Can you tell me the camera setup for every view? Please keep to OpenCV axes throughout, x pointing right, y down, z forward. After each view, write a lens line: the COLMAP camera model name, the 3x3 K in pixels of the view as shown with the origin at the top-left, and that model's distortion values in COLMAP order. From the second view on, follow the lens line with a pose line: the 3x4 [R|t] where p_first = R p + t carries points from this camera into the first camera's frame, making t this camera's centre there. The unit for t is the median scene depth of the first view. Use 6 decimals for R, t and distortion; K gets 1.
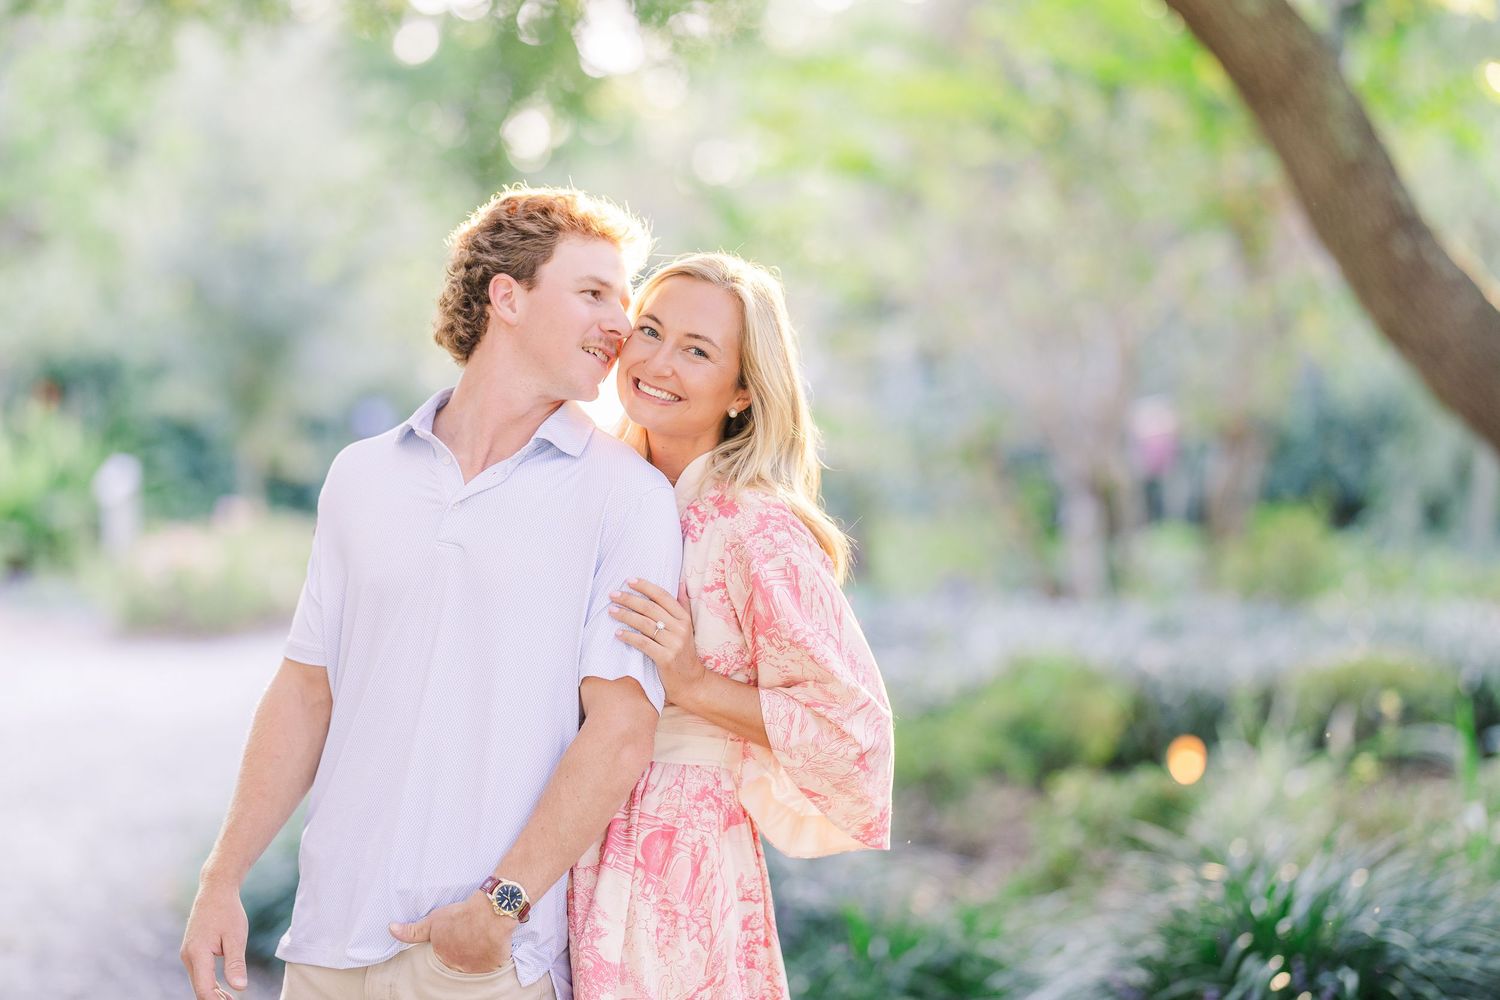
lens RADIAL K [[3734.6, 0, 754.6], [0, 3734.6, 509.2], [0, 0, 1]] dist [0.004252, 0.000000]
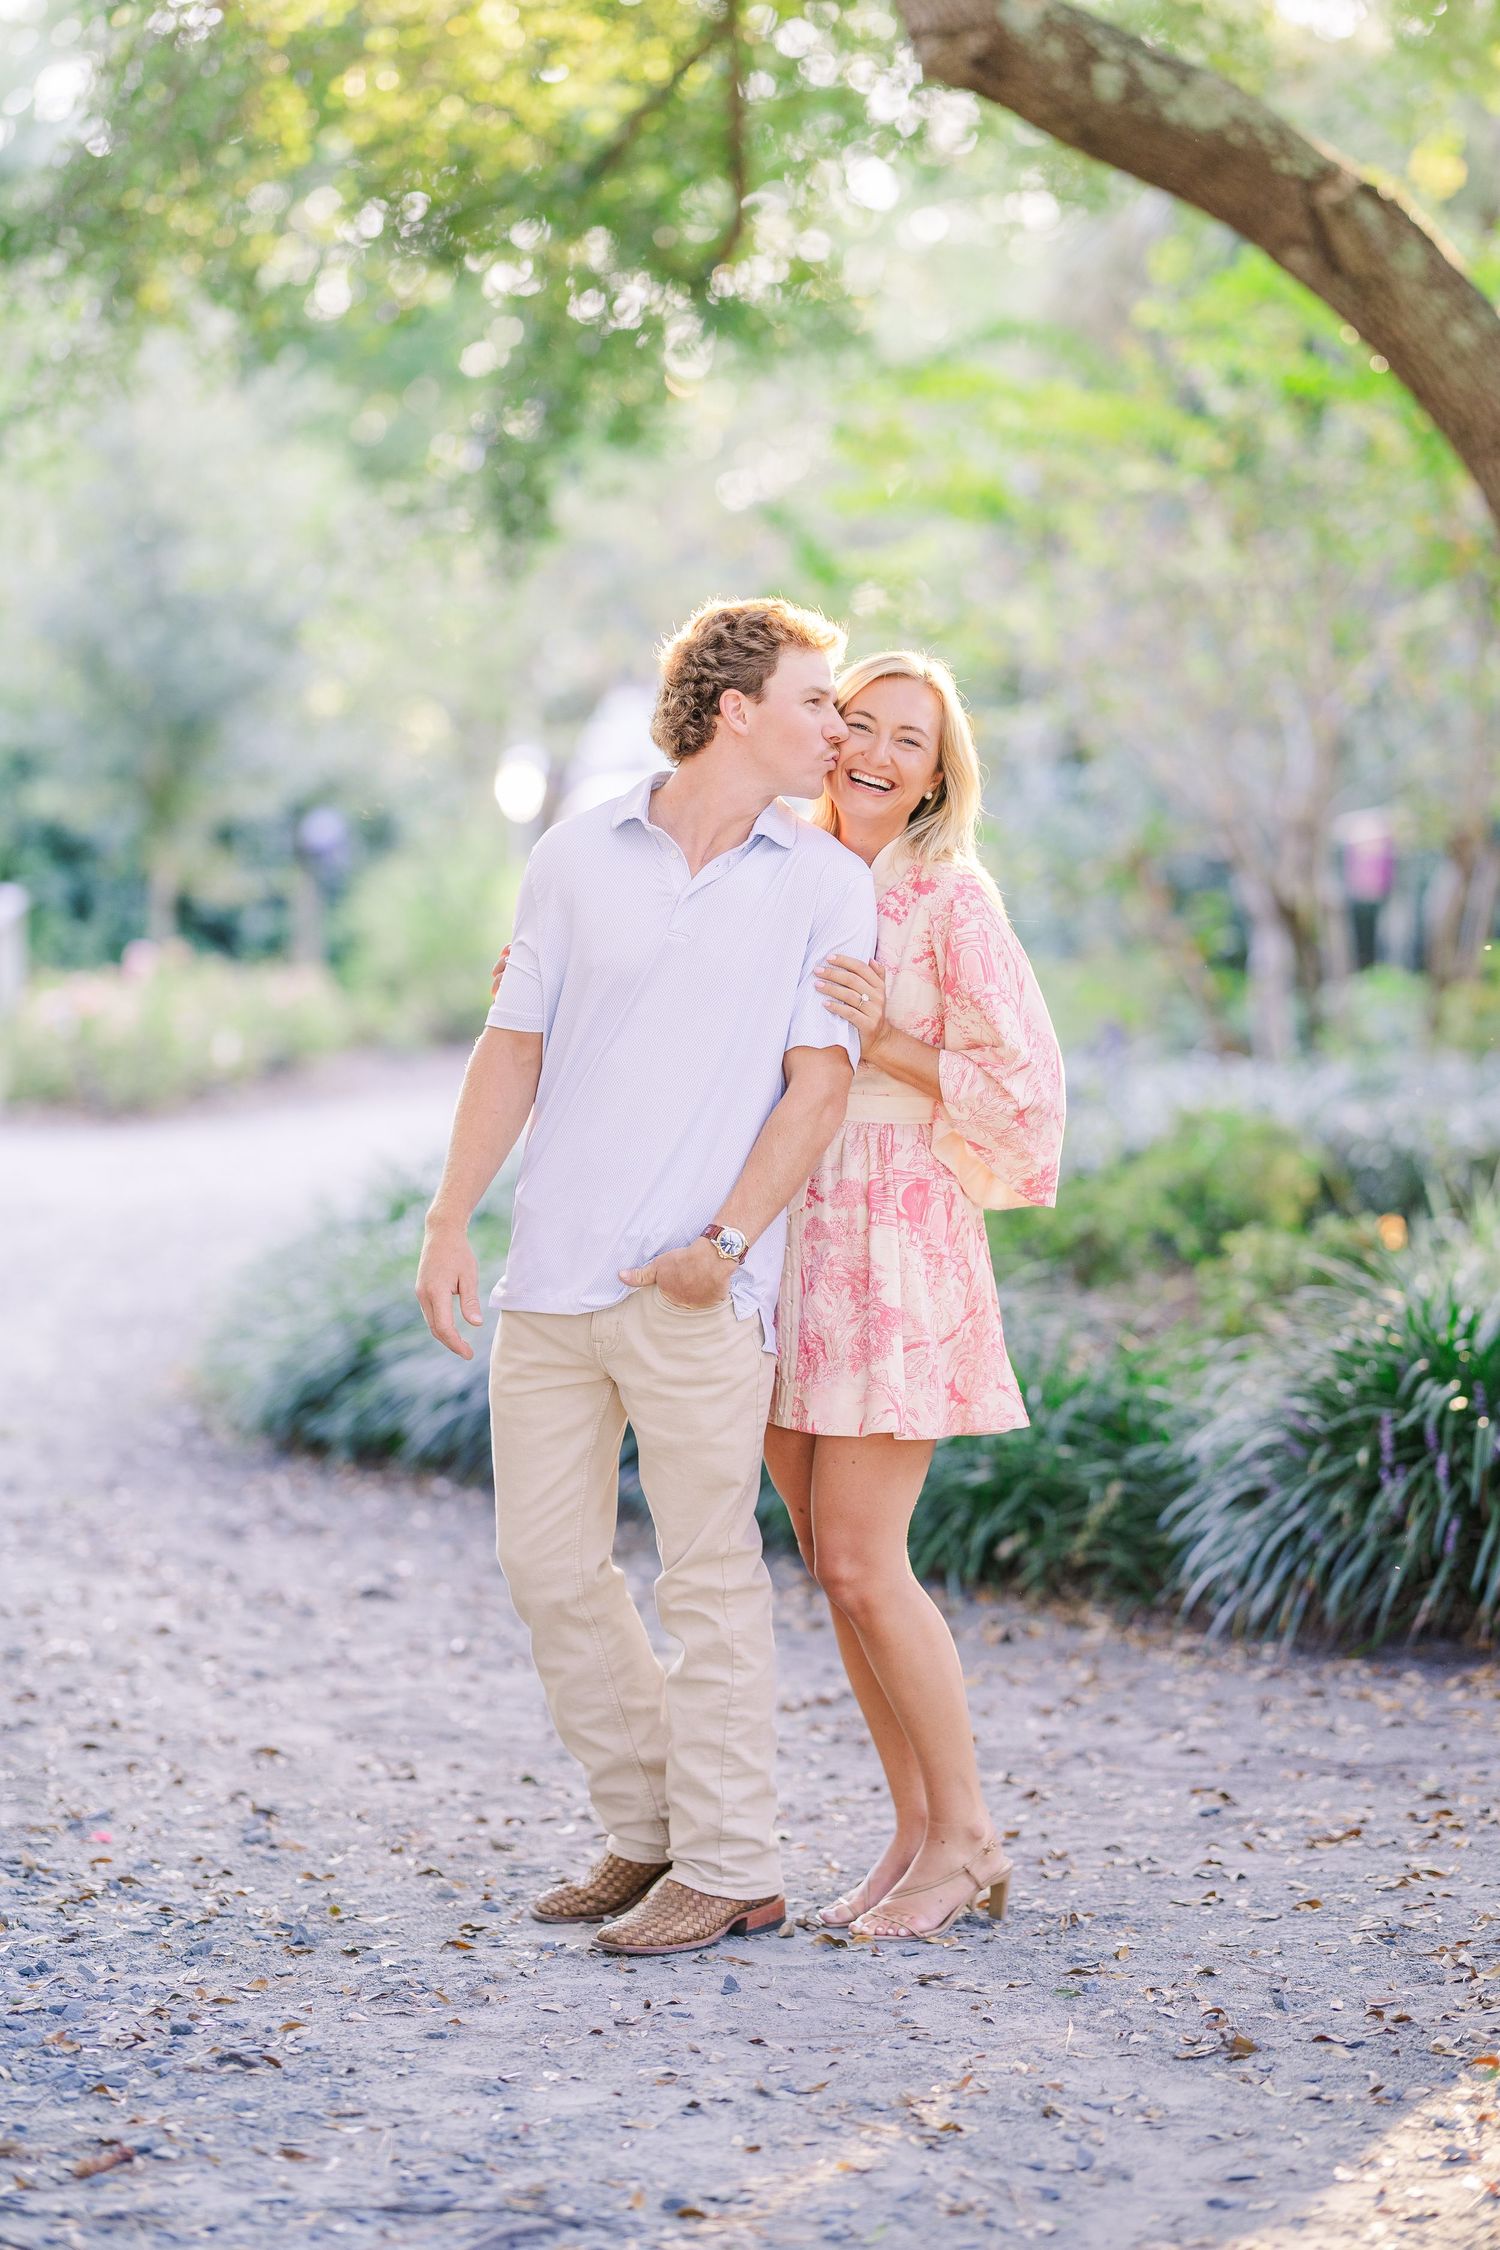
lens RADIAL K [[5602.0, 0, 722.6], [0, 5602.0, 1070.5], [0, 0, 1]] dist [0.004252, 0.000000]
pose [[0.999918, -0.000342, -0.012796, -0.017418], [0.000572, 0.999839, 0.017910, 0.008492], [0.012788, -0.017916, 0.999758, -0.256273]]
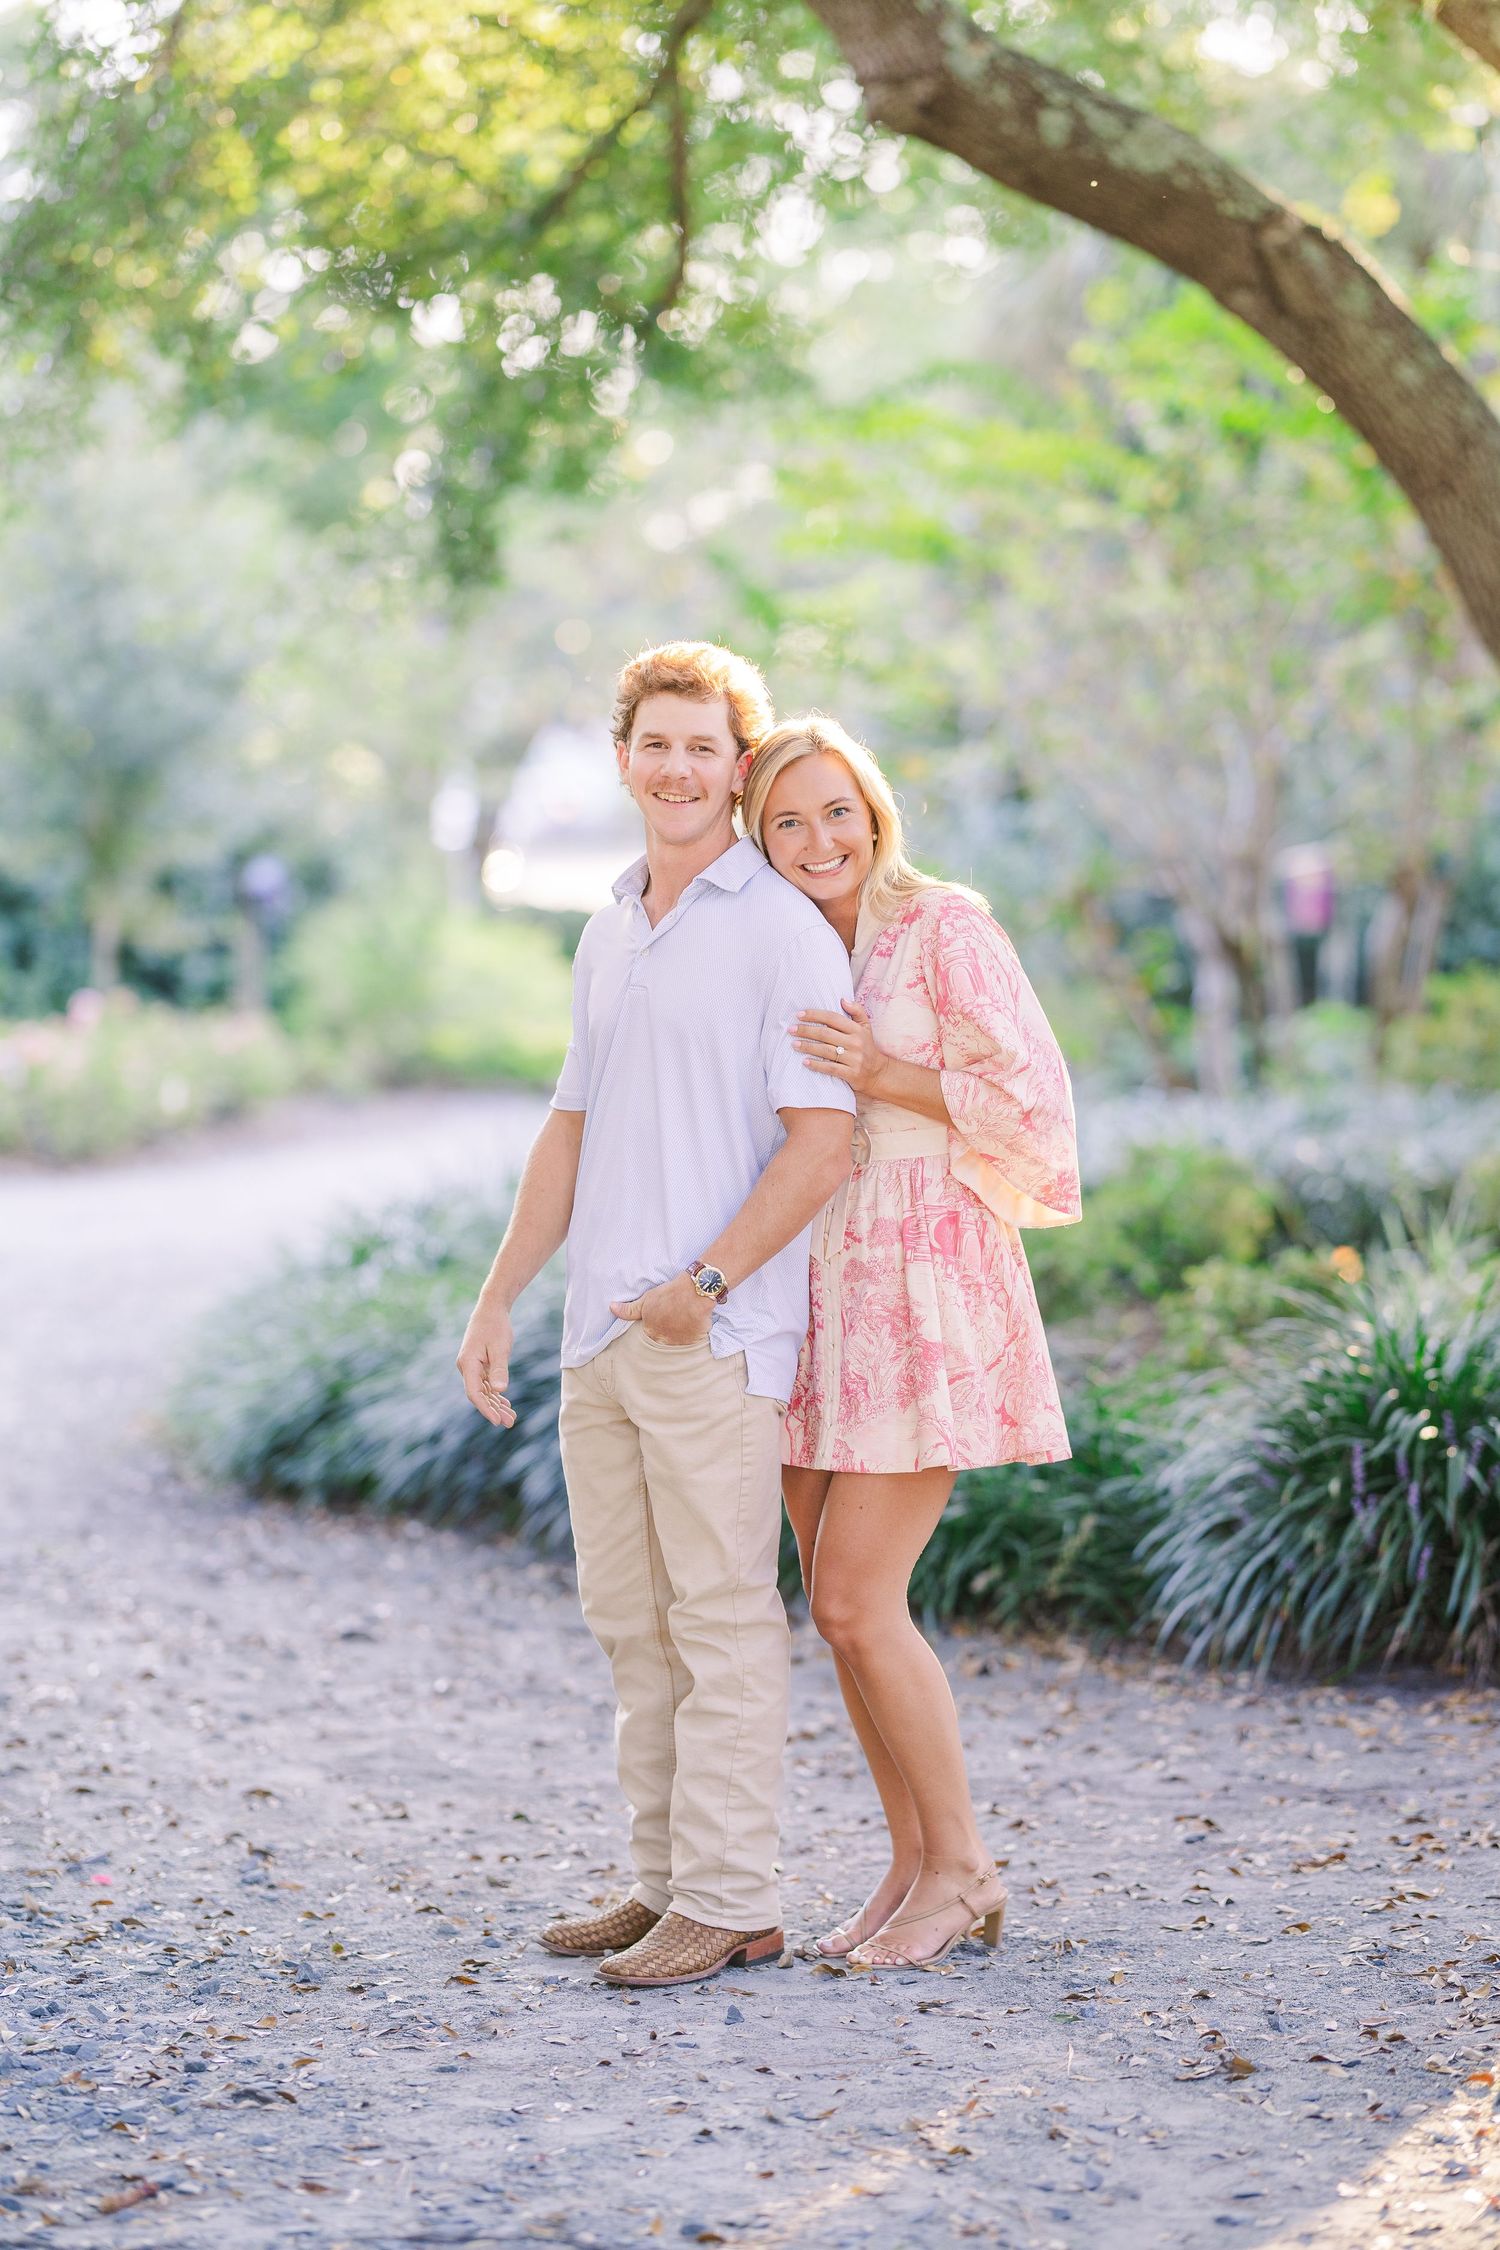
lens RADIAL K [[5602.0, 0, 742.6], [0, 5602.0, 1127.2], [0, 0, 1]] dist [0.004252, 0.000000]
pose [[0.999906, -0.013144, 0.003827, -0.024699], [0.013061, 0.999692, 0.021112, 0.007810], [-0.004104, -0.021060, 0.999770, -0.265242]]
